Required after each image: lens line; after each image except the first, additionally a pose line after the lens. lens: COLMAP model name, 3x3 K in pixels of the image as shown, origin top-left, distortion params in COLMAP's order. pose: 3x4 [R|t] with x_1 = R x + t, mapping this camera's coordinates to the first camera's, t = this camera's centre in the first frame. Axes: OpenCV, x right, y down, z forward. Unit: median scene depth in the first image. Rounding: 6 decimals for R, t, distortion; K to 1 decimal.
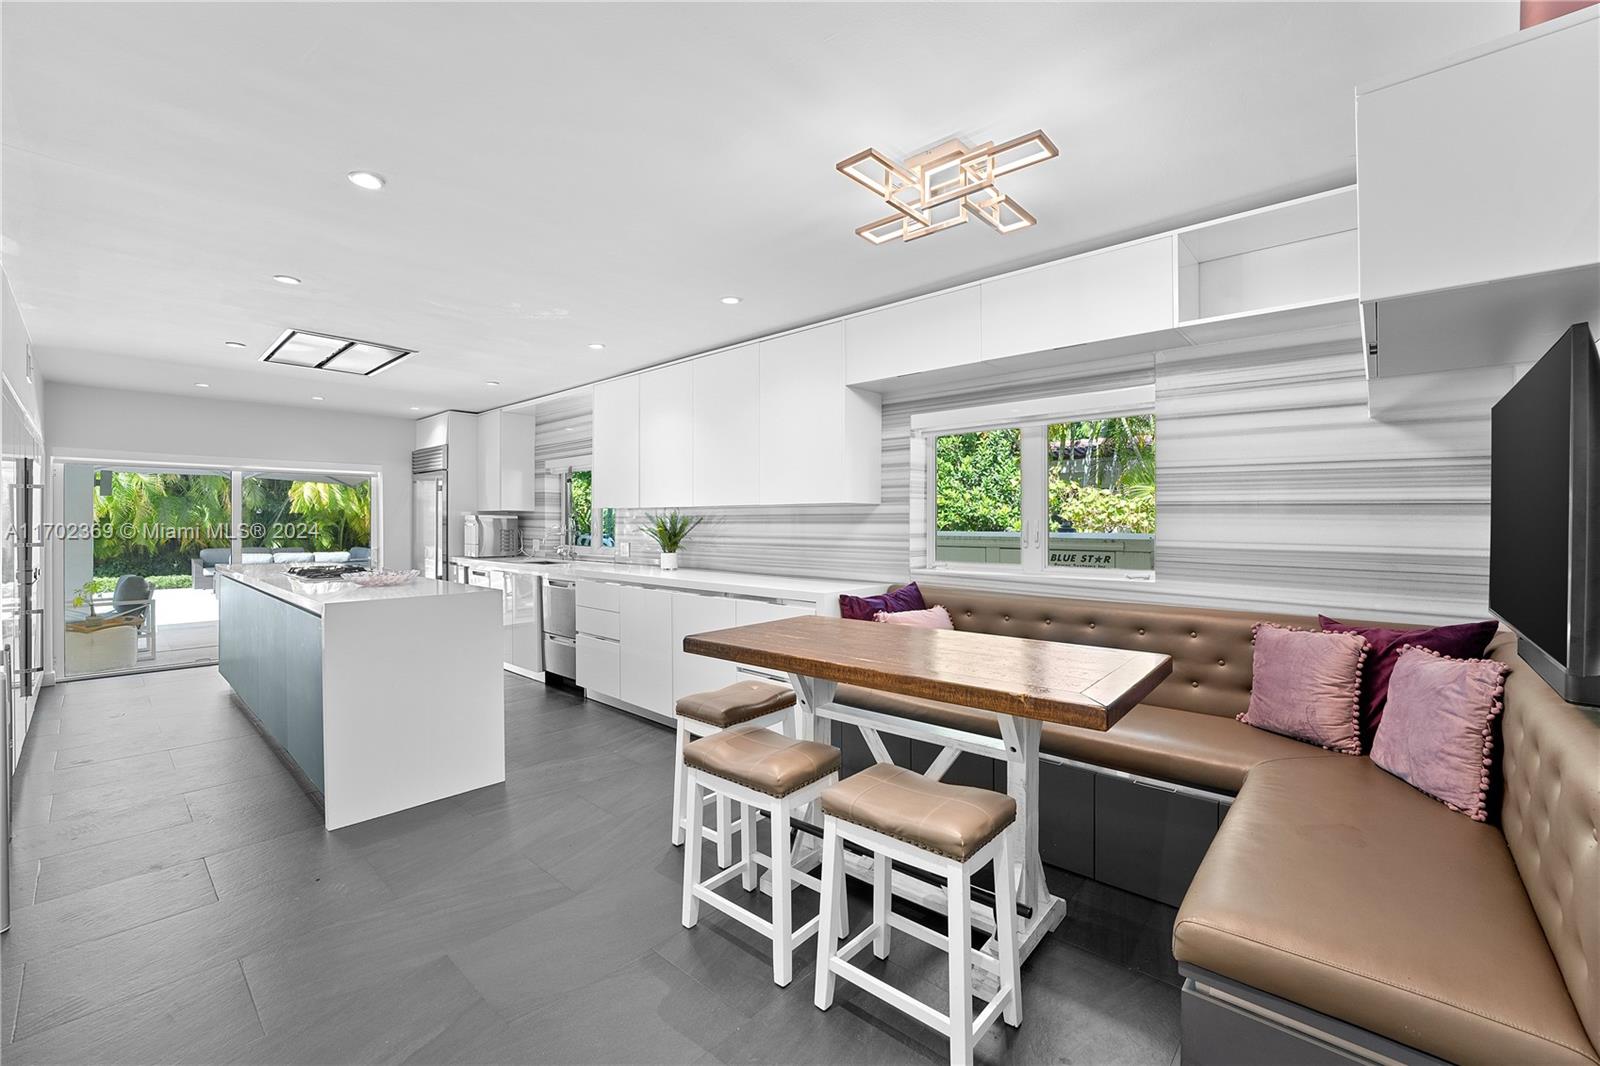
lens RADIAL K [[658.2, 0, 800.0], [0, 658.2, 533.0], [0, 0, 1]] dist [-0.000085, 0.000104]
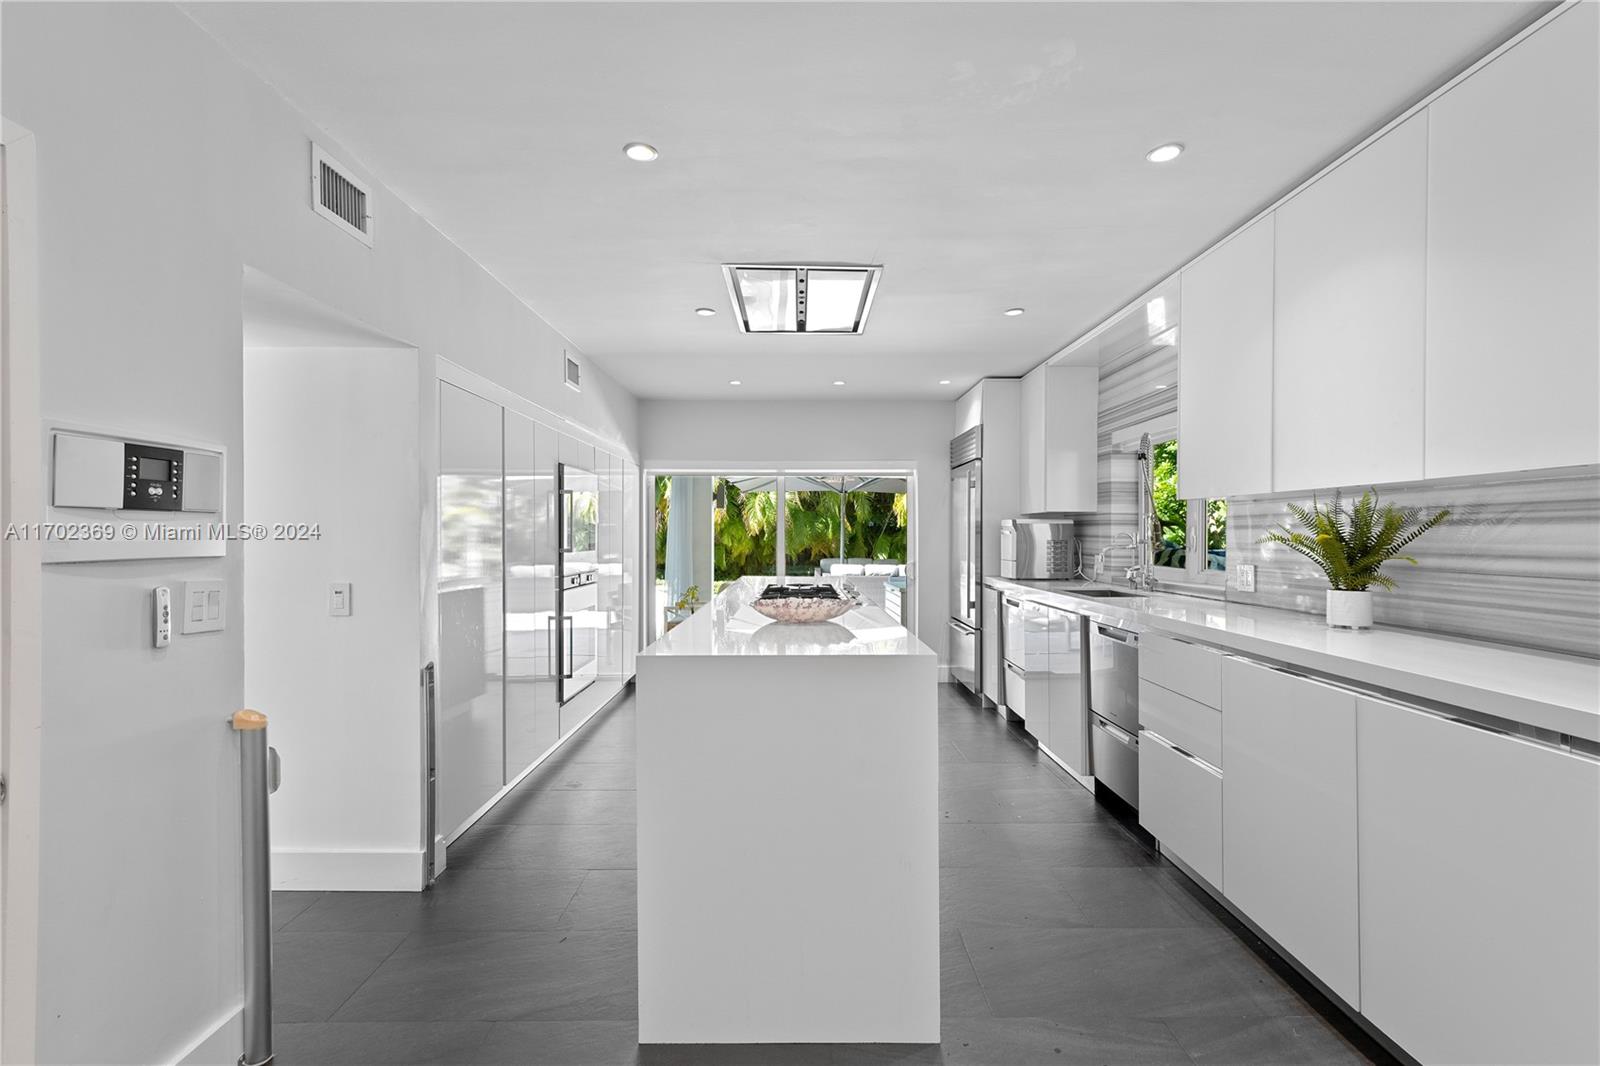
lens RADIAL K [[730.0, 0, 800.0], [0, 730.0, 533.0], [0, 0, 1]] dist [-0.000427, -0.000109]
pose [[0.664388, -0.004139, -0.747376, -0.067804], [-0.011556, 0.999808, -0.015809, 0.002808], [0.747298, 0.019140, 0.664213, 0.349116]]
